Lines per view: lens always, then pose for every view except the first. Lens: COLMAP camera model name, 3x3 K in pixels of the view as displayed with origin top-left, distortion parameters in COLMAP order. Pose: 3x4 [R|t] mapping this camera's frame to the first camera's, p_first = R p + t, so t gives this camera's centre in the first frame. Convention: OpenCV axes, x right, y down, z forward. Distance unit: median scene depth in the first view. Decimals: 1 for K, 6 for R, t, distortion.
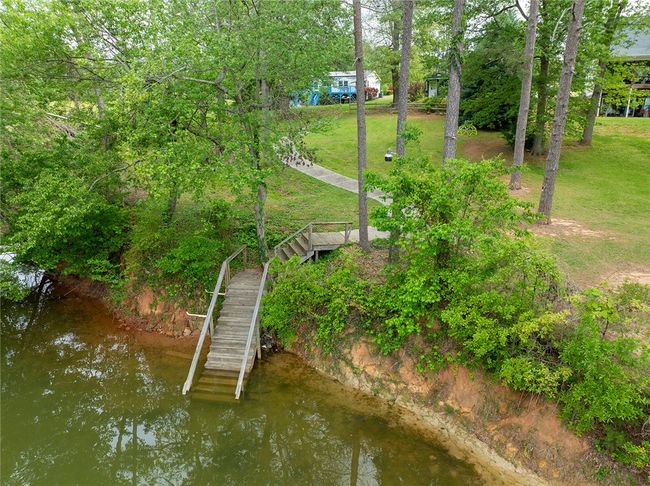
lens RADIAL K [[446.9, 0, 325.8], [0, 446.9, 243.9], [0, 0, 1]] dist [-0.002846, 0.000005]
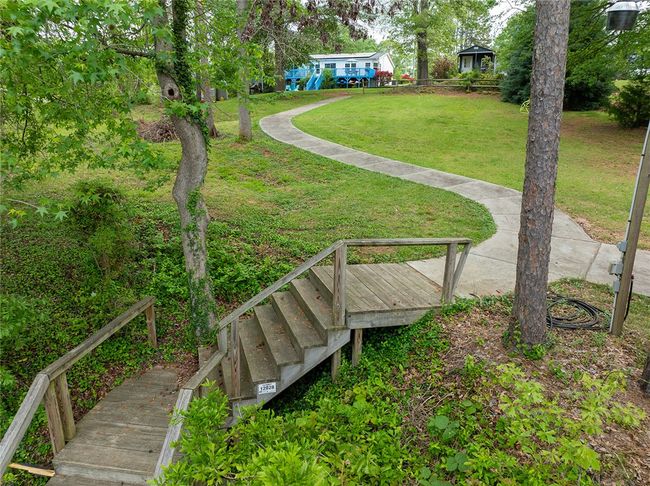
lens RADIAL K [[446.9, 0, 324.4], [0, 446.9, 242.4], [0, 0, 1]] dist [-0.002846, 0.000005]
pose [[0.999803, 0.016694, 0.010724, -0.042225], [-0.016418, 0.999545, -0.025317, -0.032733], [-0.011142, 0.025136, 0.999622, 0.592591]]
